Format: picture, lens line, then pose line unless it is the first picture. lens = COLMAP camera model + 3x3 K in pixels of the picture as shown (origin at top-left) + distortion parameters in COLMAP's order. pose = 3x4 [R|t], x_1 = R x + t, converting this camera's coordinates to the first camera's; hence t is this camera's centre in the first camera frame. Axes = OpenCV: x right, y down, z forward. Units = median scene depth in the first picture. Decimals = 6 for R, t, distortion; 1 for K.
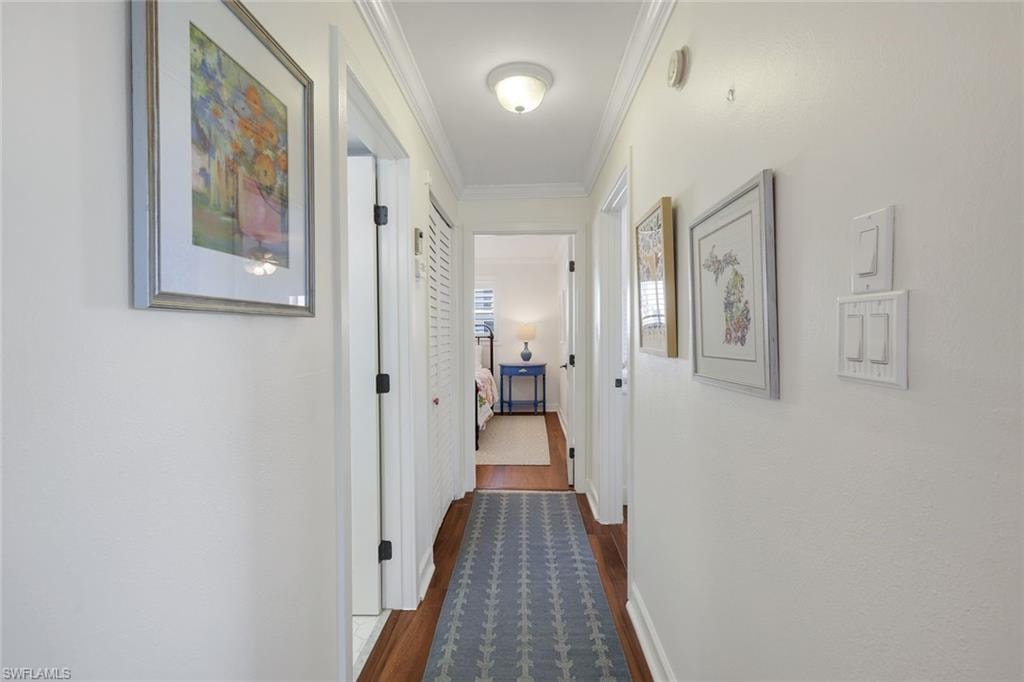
lens RADIAL K [[450.8, 0, 511.7], [0, 450.8, 334.7], [0, 0, 1]] dist [0.004312, 0.000163]
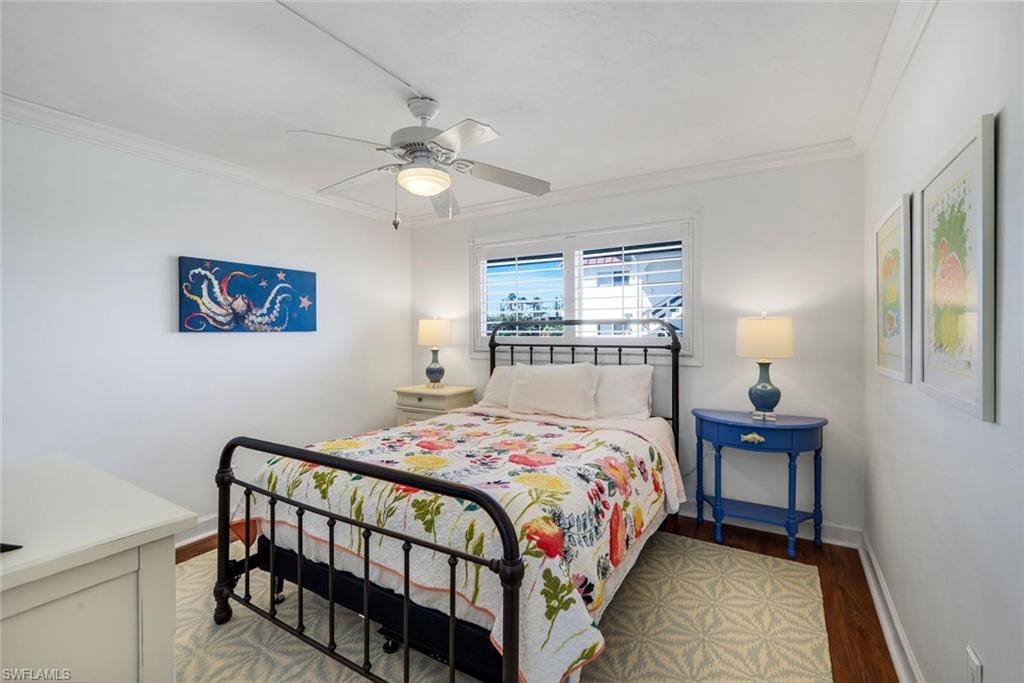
lens RADIAL K [[446.9, 0, 511.4], [0, 446.9, 335.6], [0, 0, 1]] dist [-0.001065, -0.000249]
pose [[0.871177, 0.011659, -0.490831, 0.030250], [-0.007639, 0.999919, 0.010193, -0.008943], [0.490910, -0.005131, 0.871195, 0.552686]]
